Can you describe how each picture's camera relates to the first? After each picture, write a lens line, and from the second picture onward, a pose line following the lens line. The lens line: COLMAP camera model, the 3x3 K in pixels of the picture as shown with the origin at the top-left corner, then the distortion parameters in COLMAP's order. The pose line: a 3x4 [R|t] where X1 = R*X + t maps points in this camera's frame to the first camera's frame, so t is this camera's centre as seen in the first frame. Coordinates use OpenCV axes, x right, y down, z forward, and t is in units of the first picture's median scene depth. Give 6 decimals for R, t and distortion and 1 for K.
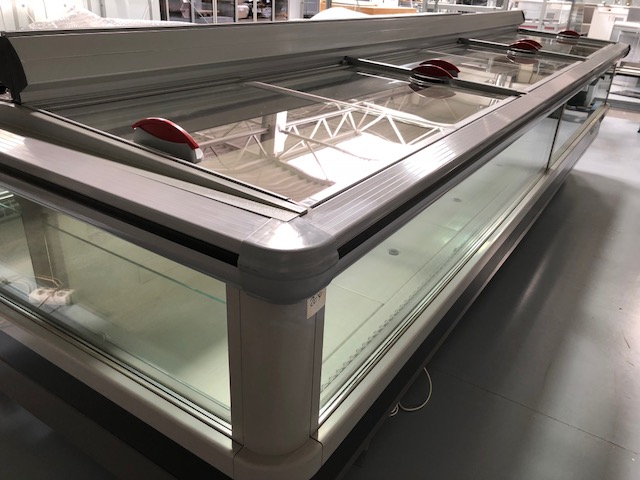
lens RADIAL K [[526.2, 0, 322.9], [0, 526.2, 244.4], [0, 0, 1]] dist [0.036332, -0.026698]
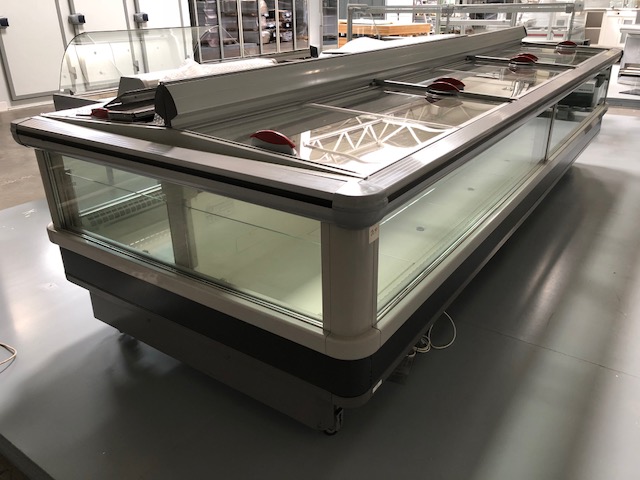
lens RADIAL K [[526.2, 0, 320.7], [0, 526.2, 236.2], [0, 0, 1]] dist [0.036332, -0.026698]
pose [[0.997718, -0.045176, -0.050170, -0.045887], [0.043005, 0.998126, -0.043529, 0.084936], [0.052042, 0.041272, 0.997792, -0.307266]]
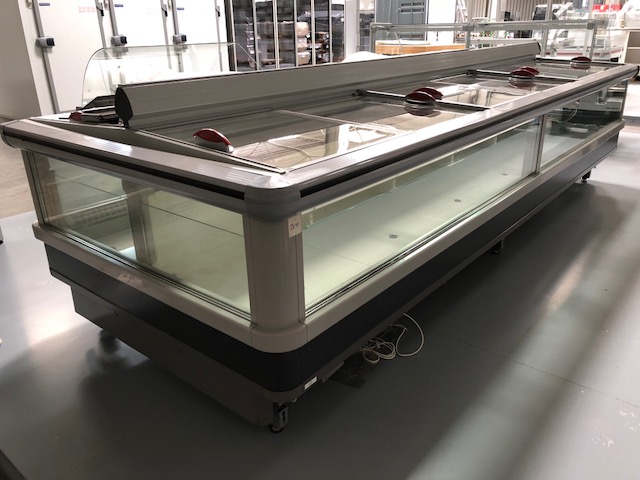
lens RADIAL K [[526.2, 0, 321.7], [0, 526.2, 238.4], [0, 0, 1]] dist [0.036332, -0.026698]
pose [[0.991509, -0.020213, -0.128458, 0.135715], [0.010071, 0.996814, -0.079118, 0.129420], [0.129648, 0.077152, 0.988554, -0.309510]]
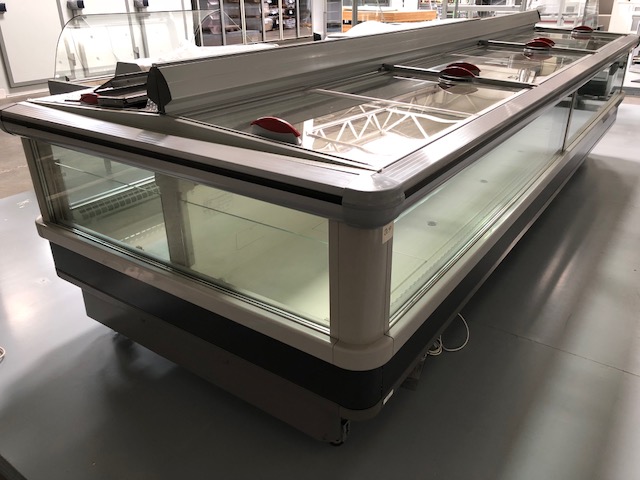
lens RADIAL K [[526.2, 0, 319.3], [0, 526.2, 236.8], [0, 0, 1]] dist [0.036332, -0.026698]
pose [[0.997536, -0.039533, -0.057959, -0.056530], [0.038227, 0.998993, -0.023471, 0.069205], [0.058829, 0.021197, 0.998043, -0.231845]]
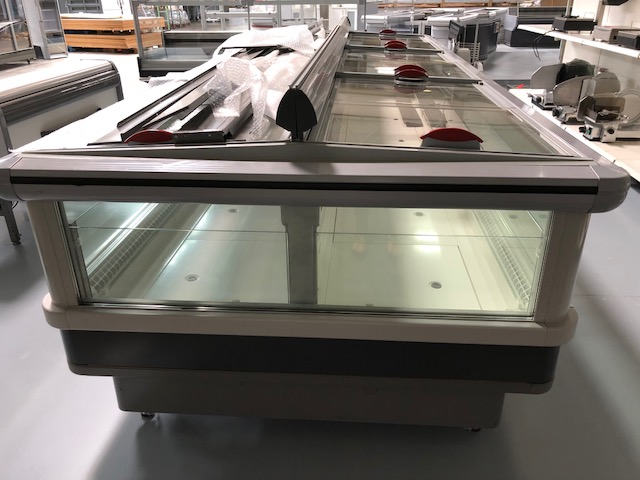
lens RADIAL K [[526.2, 0, 321.1], [0, 526.2, 235.8], [0, 0, 1]] dist [0.036332, -0.026698]
pose [[0.878867, -0.251741, 0.405239, -0.680220], [0.258672, 0.965194, 0.038595, -0.050155], [-0.400850, 0.070905, 0.913396, -0.095298]]
